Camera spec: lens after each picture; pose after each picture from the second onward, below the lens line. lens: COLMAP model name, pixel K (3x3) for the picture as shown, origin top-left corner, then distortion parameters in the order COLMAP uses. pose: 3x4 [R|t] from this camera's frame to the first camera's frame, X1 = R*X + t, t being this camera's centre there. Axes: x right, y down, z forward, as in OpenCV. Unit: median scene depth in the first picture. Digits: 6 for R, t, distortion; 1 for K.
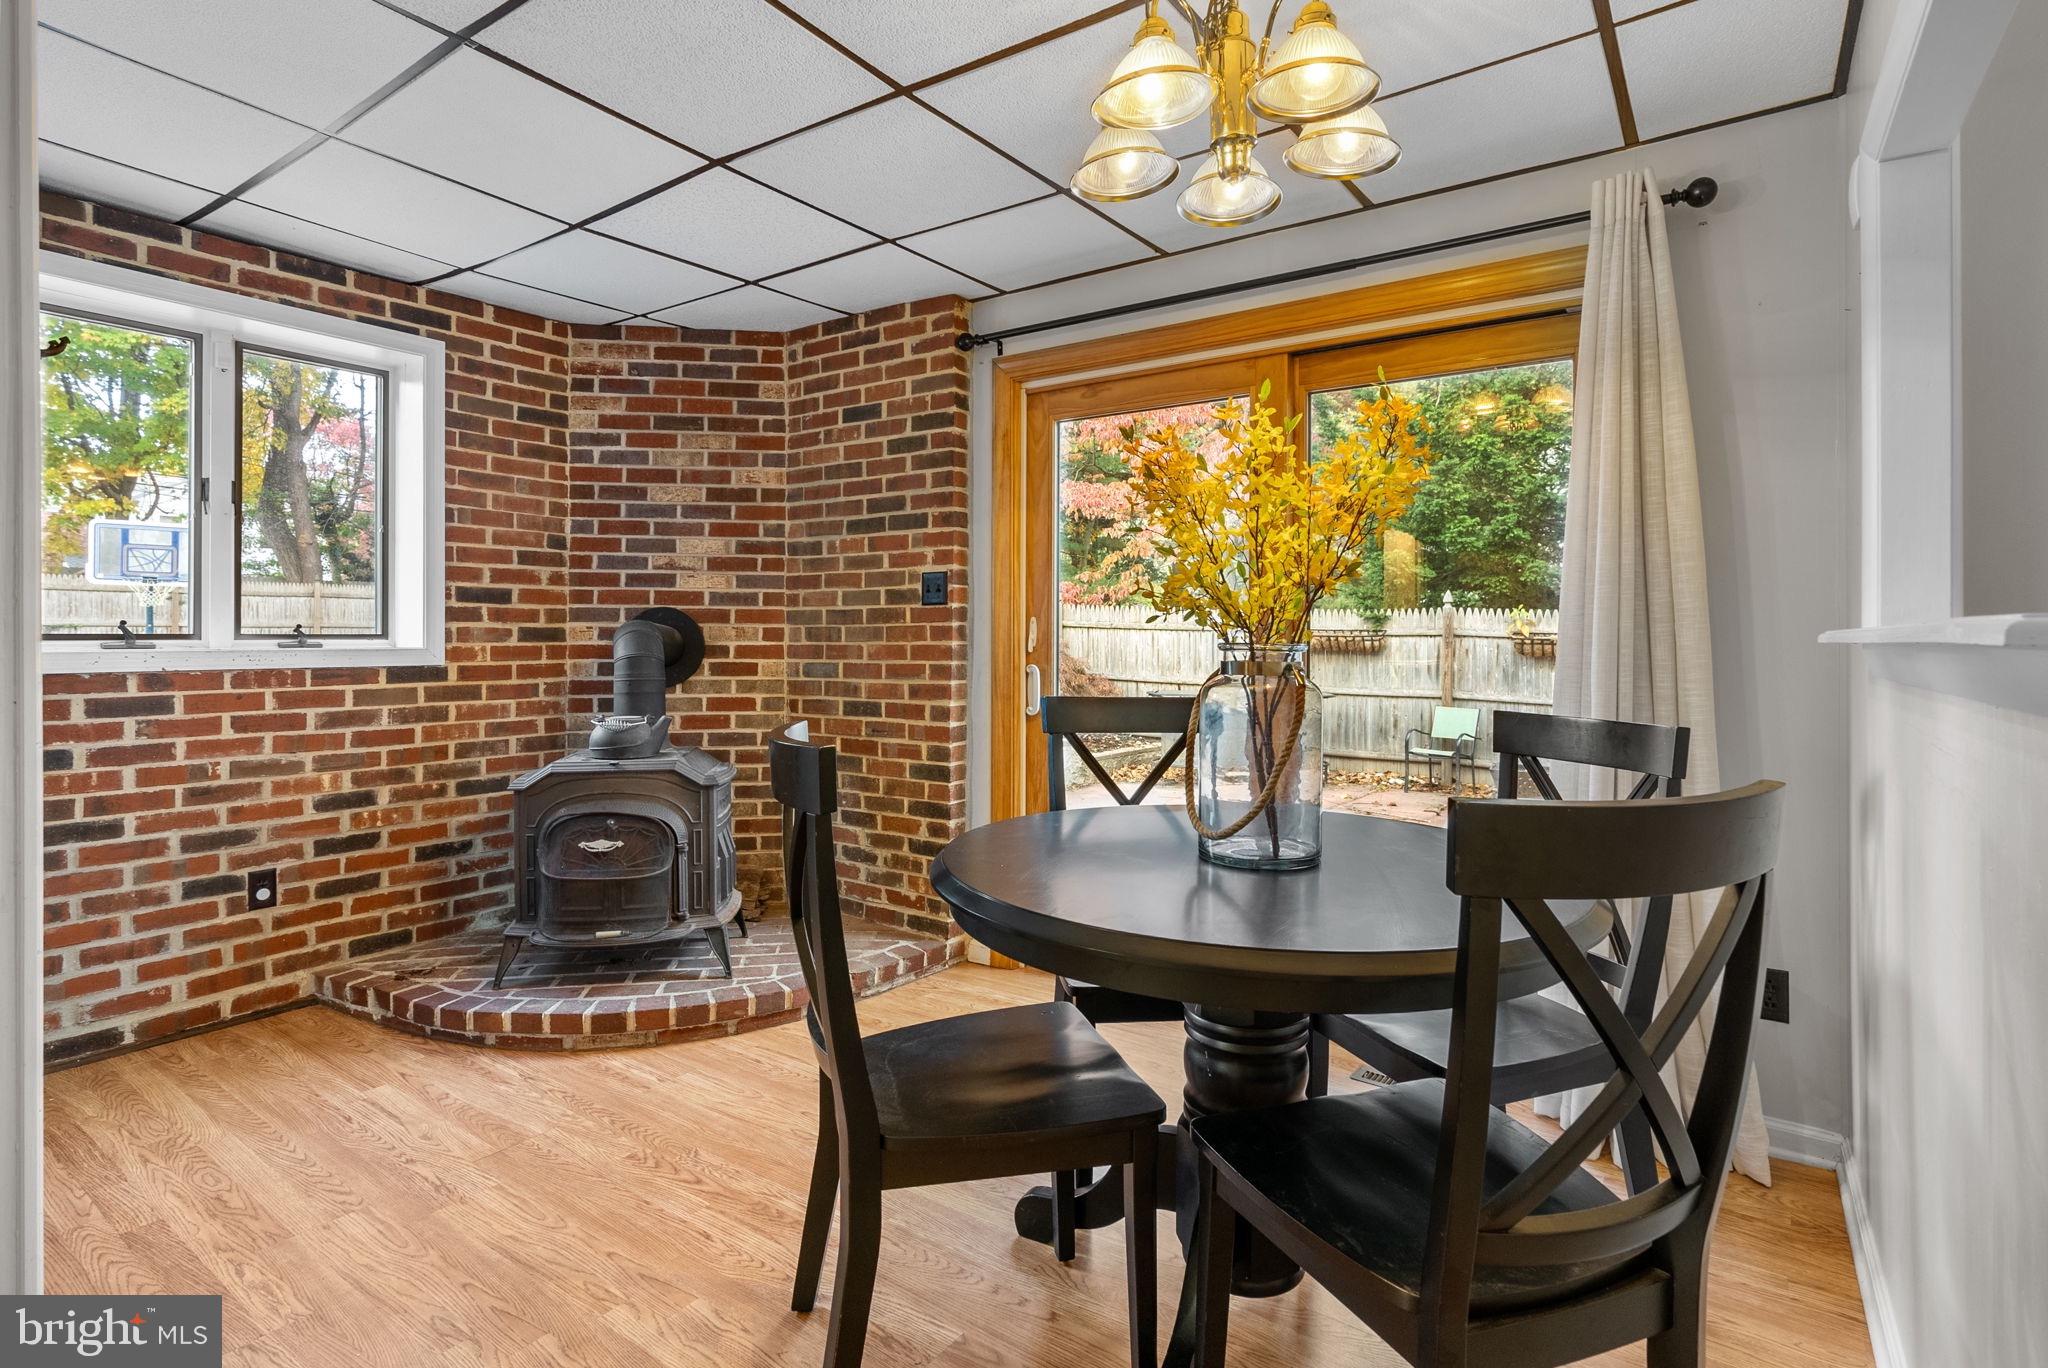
lens RADIAL K [[975.3, 0, 1030.5], [0, 975.3, 635.5], [0, 0, 1]] dist [-0.002791, -0.000242]
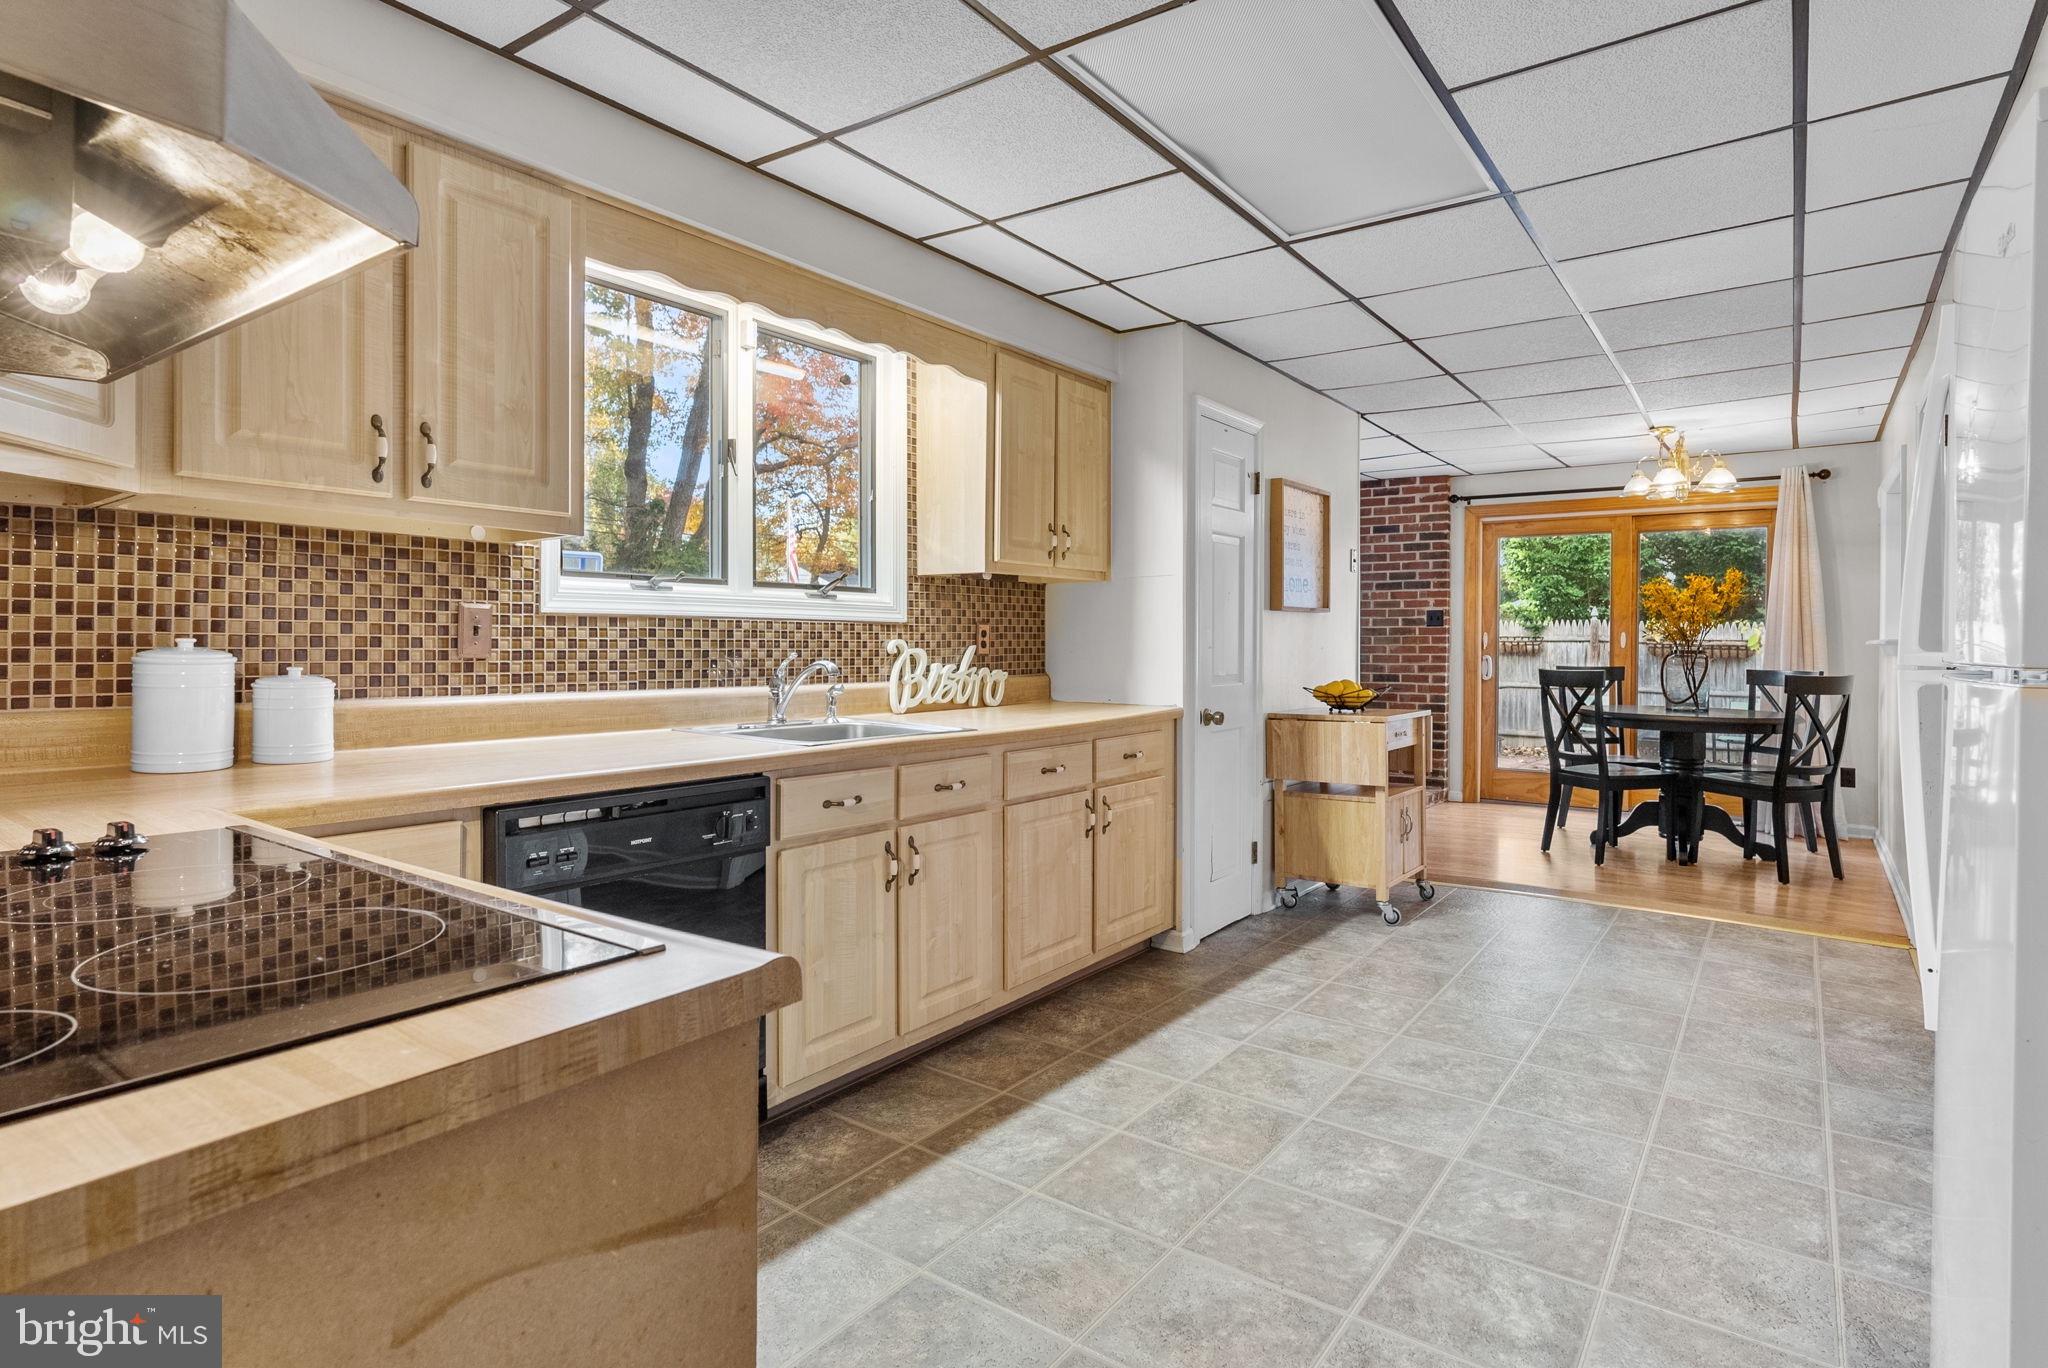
lens RADIAL K [[1044.3, 0, 1025.6], [0, 1044.3, 648.9], [0, 0, 1]] dist [0.001692, 0.000286]
pose [[0.999920, 0.001984, -0.012474, -0.925520], [-0.001872, 0.999958, 0.008984, -0.002145], [0.012492, -0.008960, 0.999882, -1.198761]]
